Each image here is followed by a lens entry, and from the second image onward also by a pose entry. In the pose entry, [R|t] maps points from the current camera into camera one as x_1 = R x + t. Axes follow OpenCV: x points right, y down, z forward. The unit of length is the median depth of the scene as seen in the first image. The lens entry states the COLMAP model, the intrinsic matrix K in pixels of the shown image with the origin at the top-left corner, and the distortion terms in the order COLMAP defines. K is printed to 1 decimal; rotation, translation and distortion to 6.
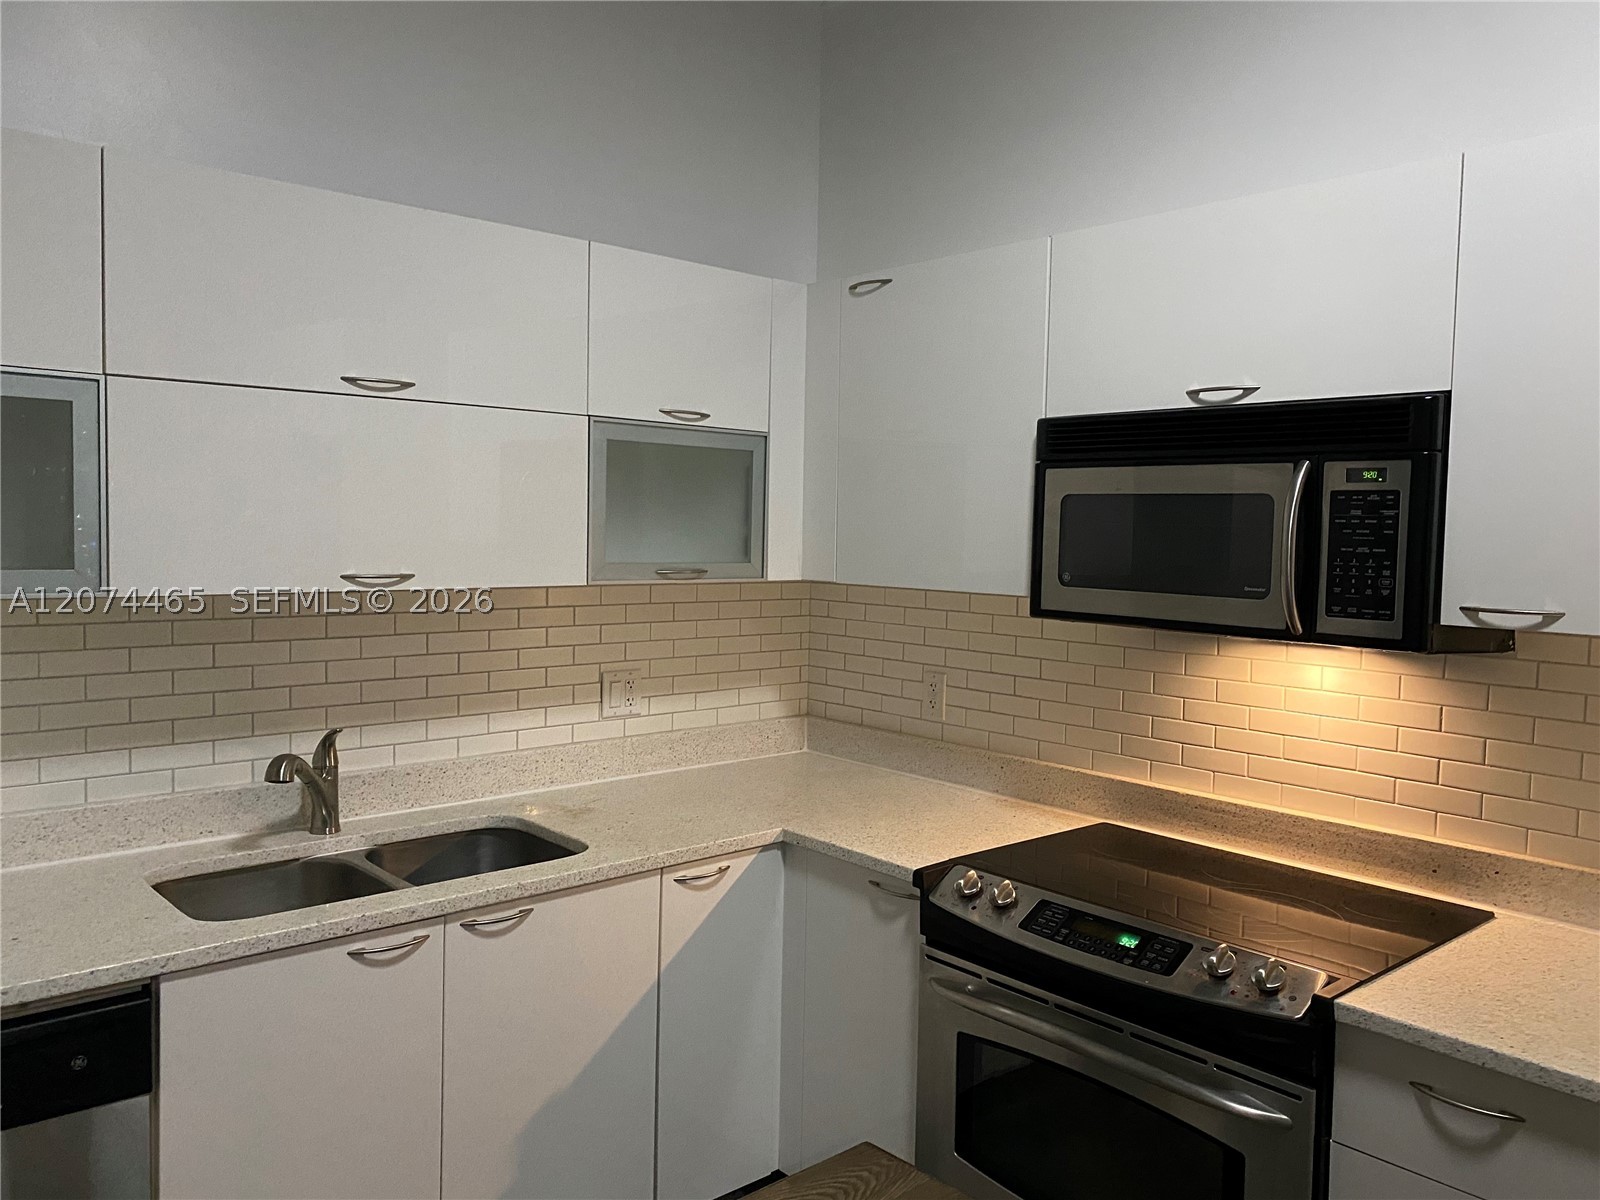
lens RADIAL K [[1216.1, 0, 802.4], [0, 1216.1, 587.7], [0, 0, 1]] dist [0.126762, -0.203858]
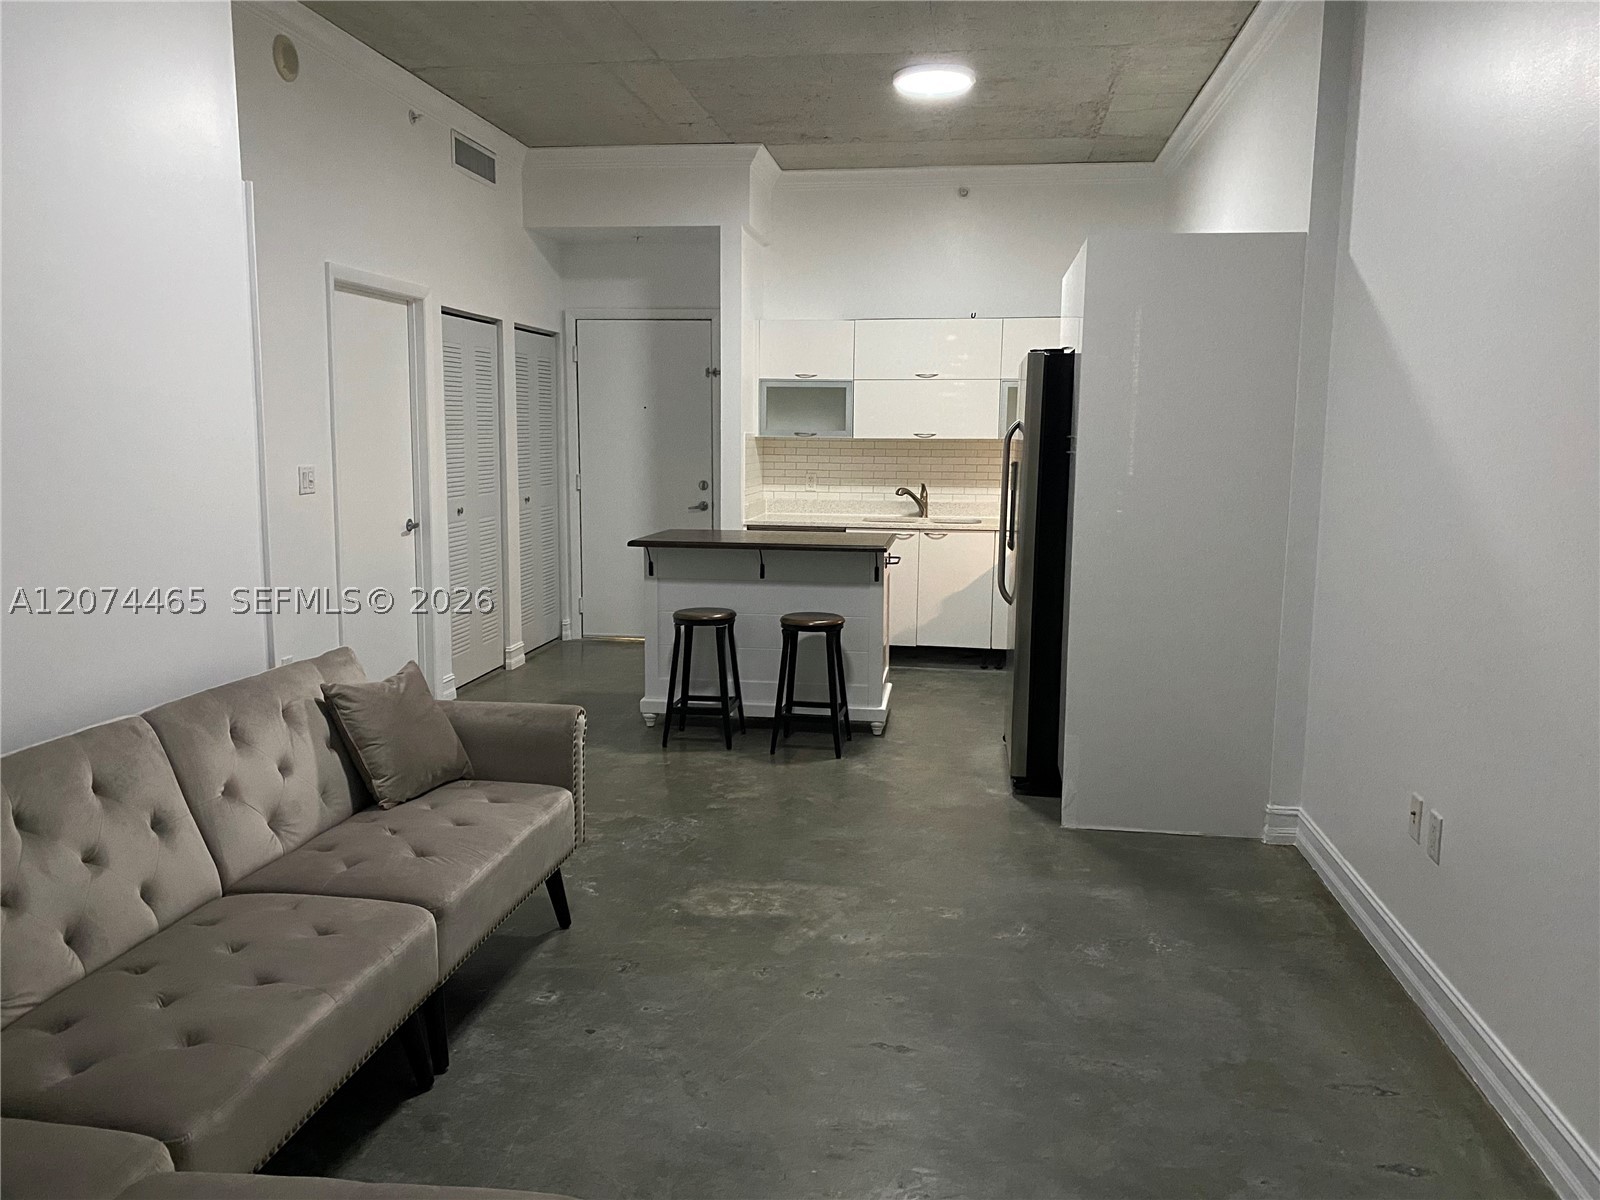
lens RADIAL K [[1216.1, 0, 802.4], [0, 1216.1, 587.7], [0, 0, 1]] dist [0.126762, -0.203858]
pose [[0.644517, 0.086424, -0.759690, 1.812072], [-0.039075, 0.996016, 0.080158, 0.139398], [0.763591, -0.021978, 0.645326, -1.267916]]
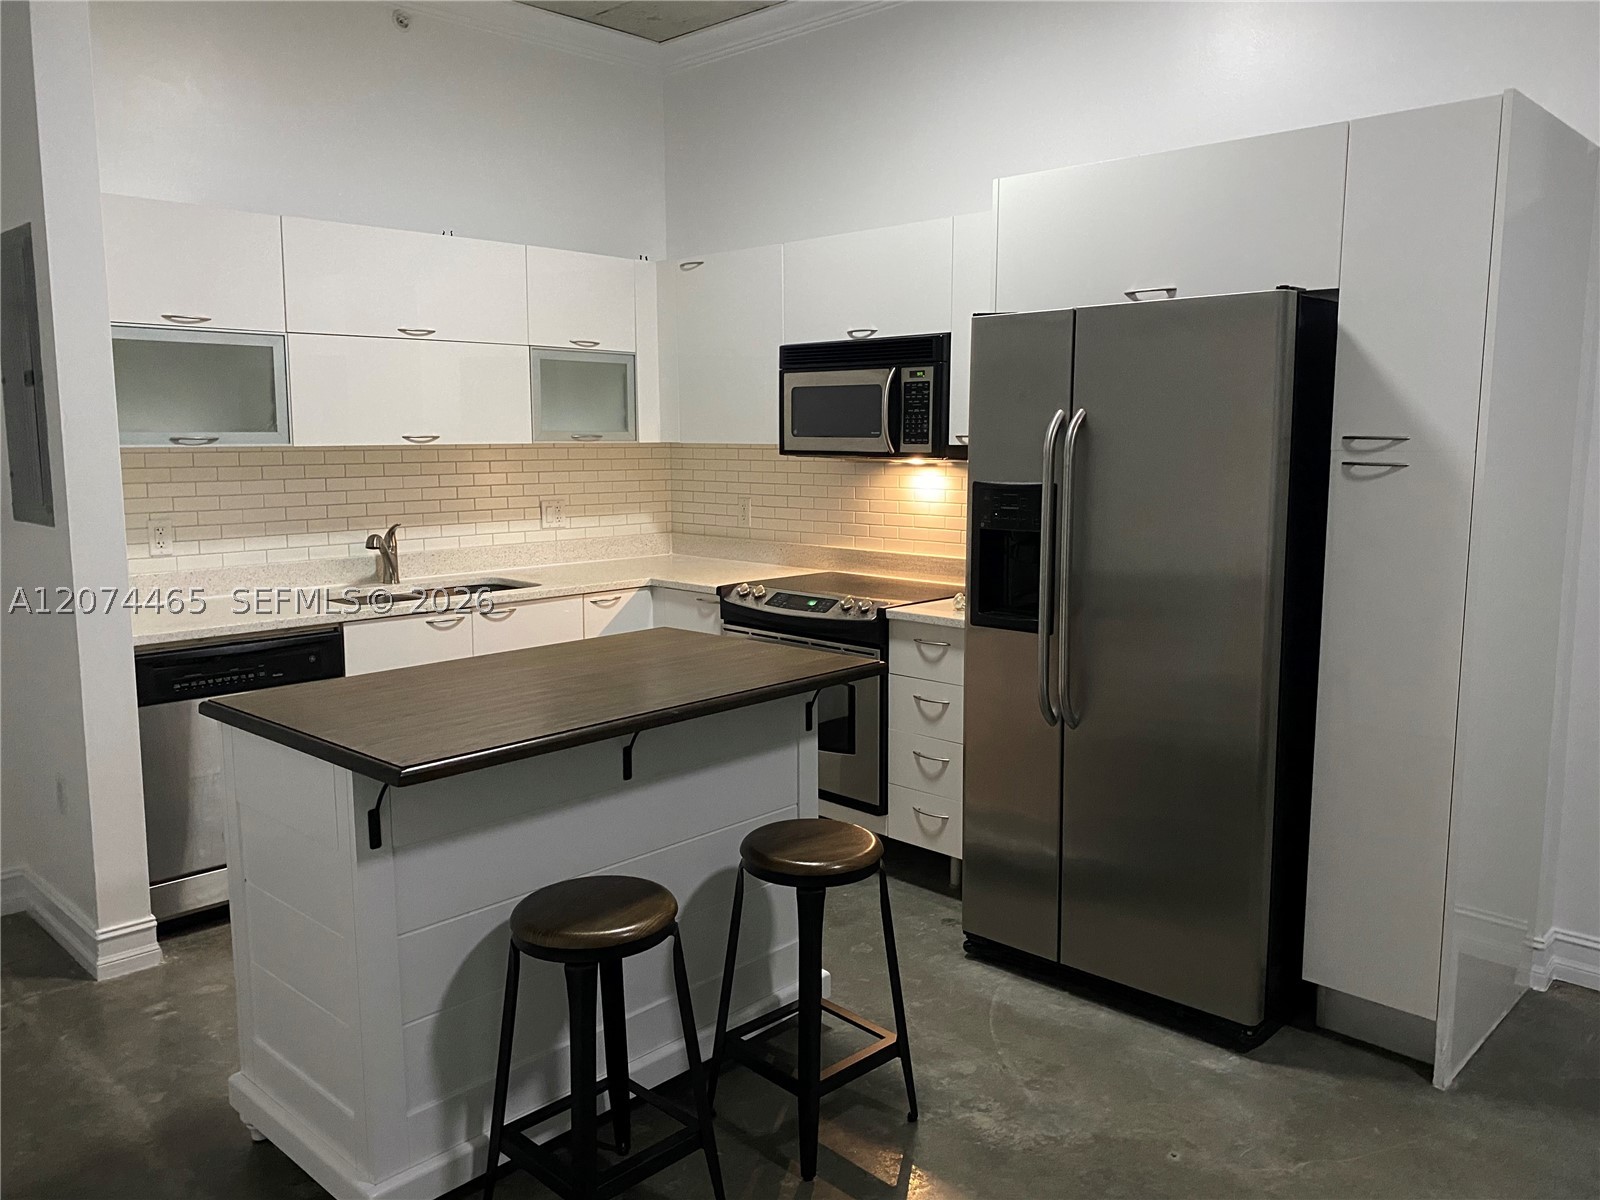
lens RADIAL K [[1216.1, 0, 802.4], [0, 1216.1, 587.7], [0, 0, 1]] dist [0.126762, -0.203858]
pose [[0.996920, -0.031231, 0.071945, 0.080324], [0.025495, 0.996524, 0.079306, 0.077679], [-0.074172, -0.077228, 0.994251, -0.829174]]
